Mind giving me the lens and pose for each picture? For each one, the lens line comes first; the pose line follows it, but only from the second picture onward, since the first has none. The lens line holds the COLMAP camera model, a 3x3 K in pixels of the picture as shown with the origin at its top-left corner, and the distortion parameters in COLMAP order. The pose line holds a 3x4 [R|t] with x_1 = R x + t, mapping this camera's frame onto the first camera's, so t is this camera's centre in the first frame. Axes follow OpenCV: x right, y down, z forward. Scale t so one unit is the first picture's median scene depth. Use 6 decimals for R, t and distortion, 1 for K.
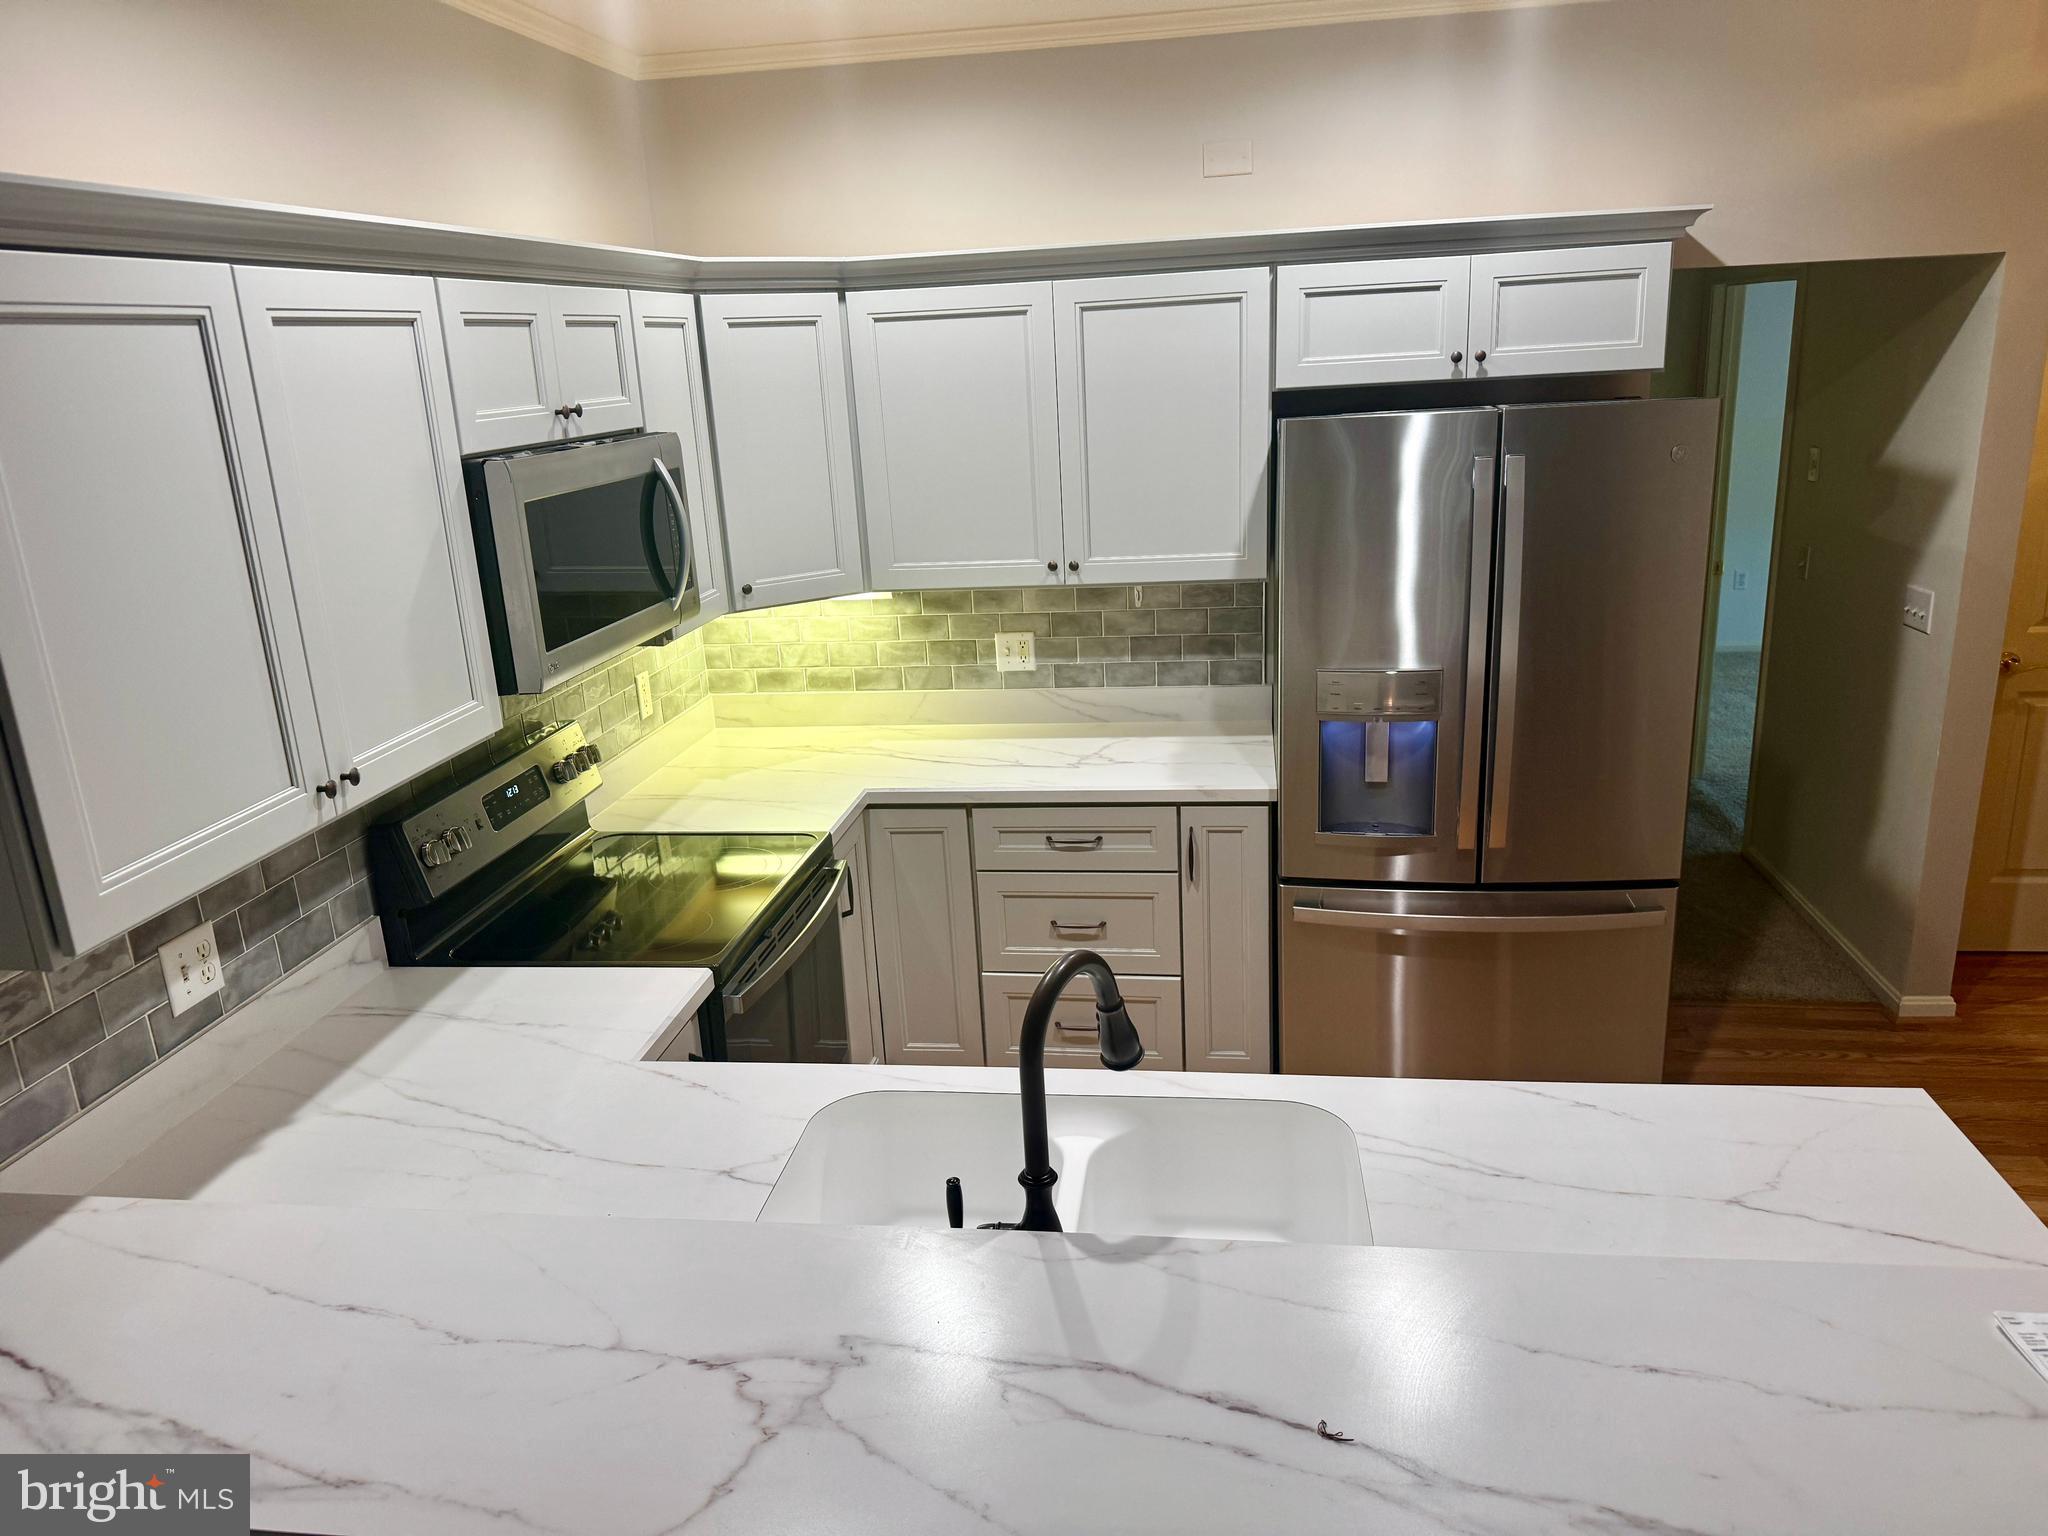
lens RADIAL K [[1432.2, 0, 1013.3], [0, 1432.2, 774.7], [0, 0, 1]] dist [-0.024713, -0.000495]
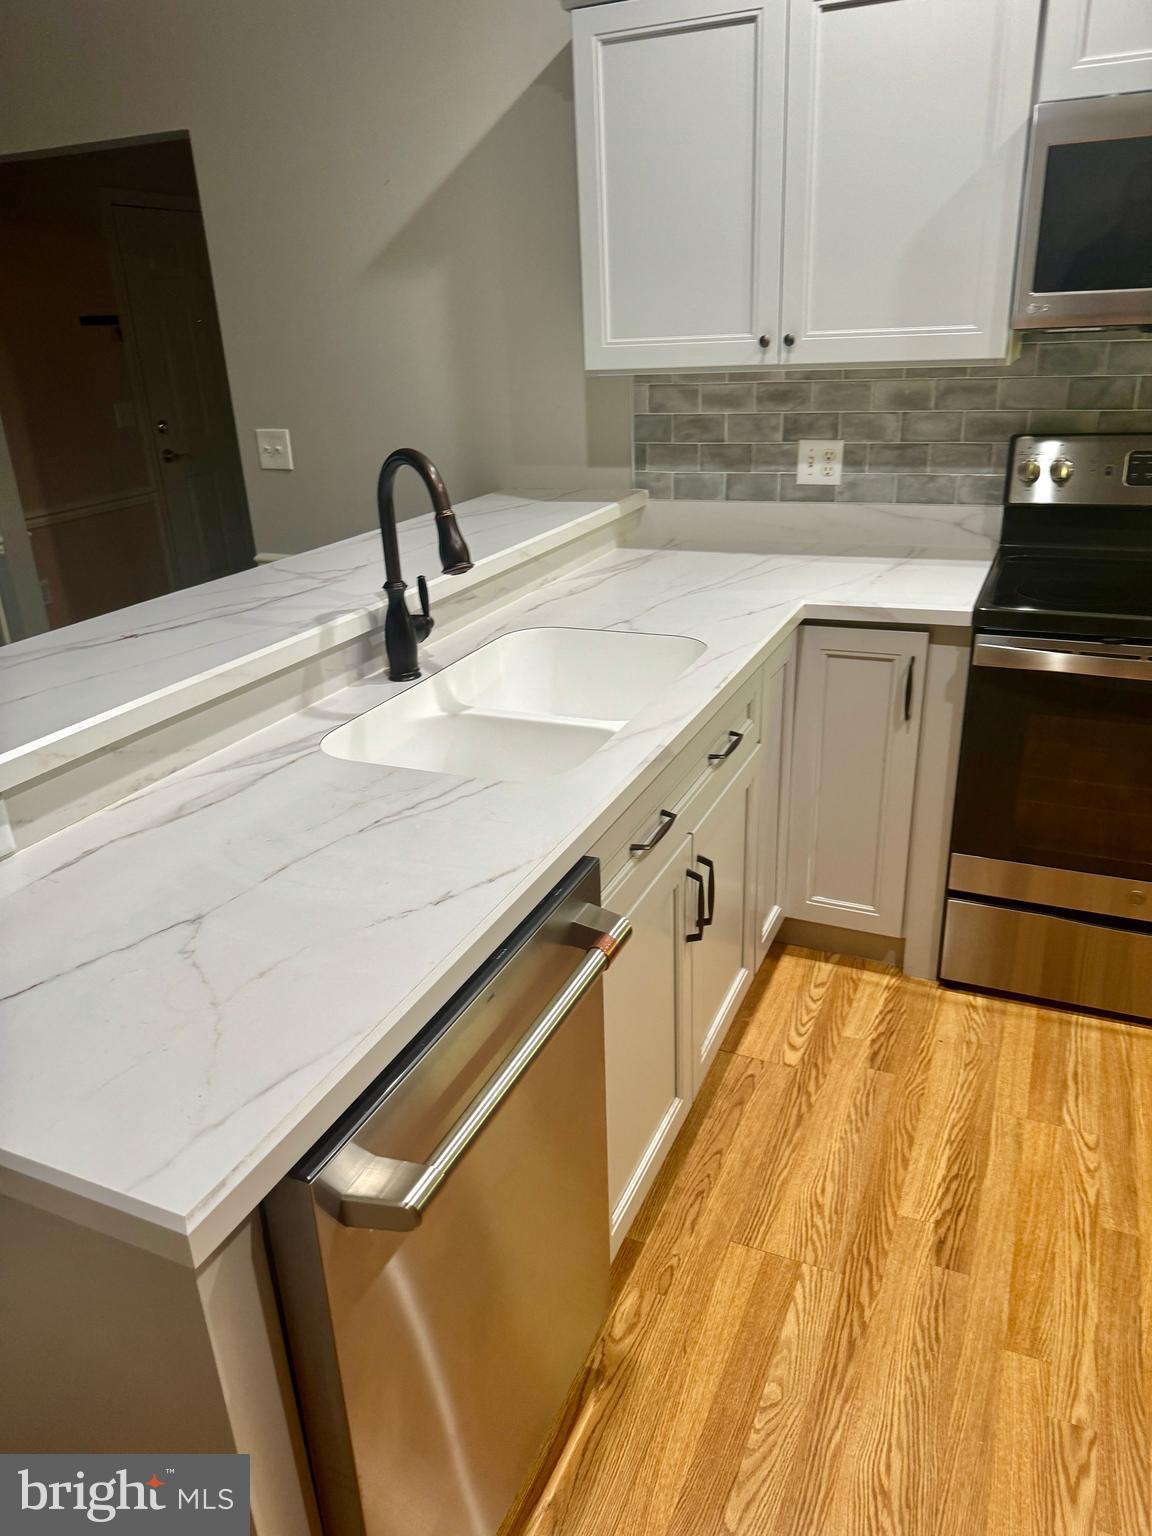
lens RADIAL K [[1074.1, 0, 562.9], [0, 1074.1, 772.7], [0, 0, 1]] dist [-0.024713, -0.000495]
pose [[-0.273648, 0.424369, -0.863150, 0.753268], [-0.212621, 0.848513, 0.484580, -0.101966], [0.938035, 0.316128, -0.141965, 0.991845]]
